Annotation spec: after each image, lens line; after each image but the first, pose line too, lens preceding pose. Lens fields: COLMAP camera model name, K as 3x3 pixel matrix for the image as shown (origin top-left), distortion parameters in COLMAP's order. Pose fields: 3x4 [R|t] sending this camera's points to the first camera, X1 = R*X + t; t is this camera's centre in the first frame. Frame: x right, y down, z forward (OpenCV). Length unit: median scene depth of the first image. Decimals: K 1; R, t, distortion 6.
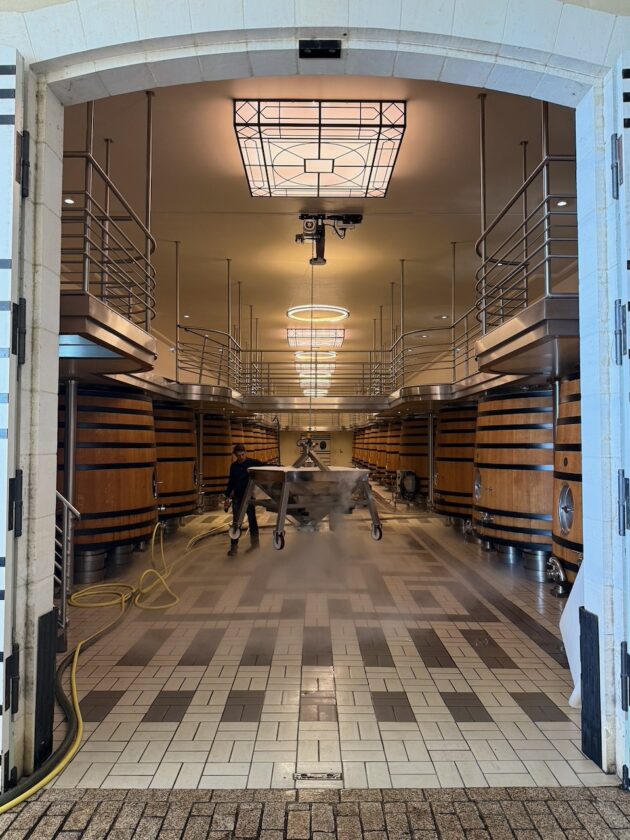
lens RADIAL K [[585.4, 0, 315.0], [0, 585.4, 420.0], [0, 0, 1]] dist [0.099530, -0.128092]
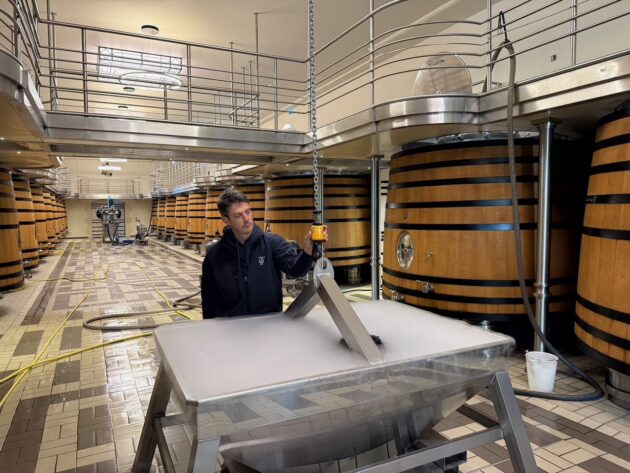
lens RADIAL K [[446.5, 0, 315.0], [0, 446.5, 236.5], [0, 0, 1]] dist [-0.001214, -0.002329]
pose [[0.890195, -0.034560, 0.454268, -0.146151], [-0.008247, 0.995733, 0.091914, 0.042405], [-0.455506, -0.085568, 0.886111, 0.814237]]
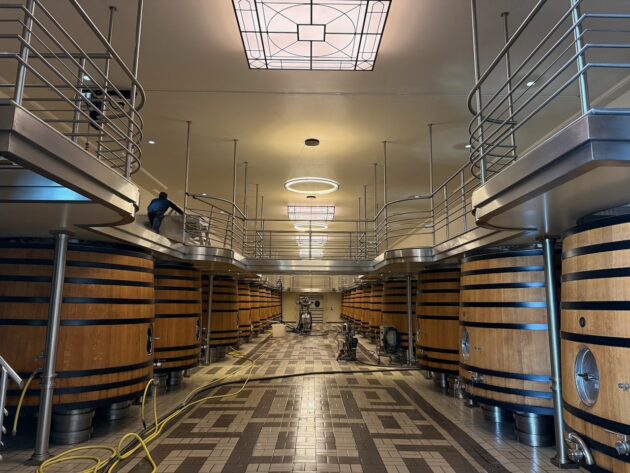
lens RADIAL K [[439.0, 0, 316.1], [0, 439.0, 224.0], [0, 0, 1]] dist [0.099530, -0.128092]
pose [[0.999927, 0.009383, 0.007665, 0.009761], [-0.008246, 0.990558, -0.136849, 0.012794], [-0.008877, 0.136776, 0.990562, 0.207956]]
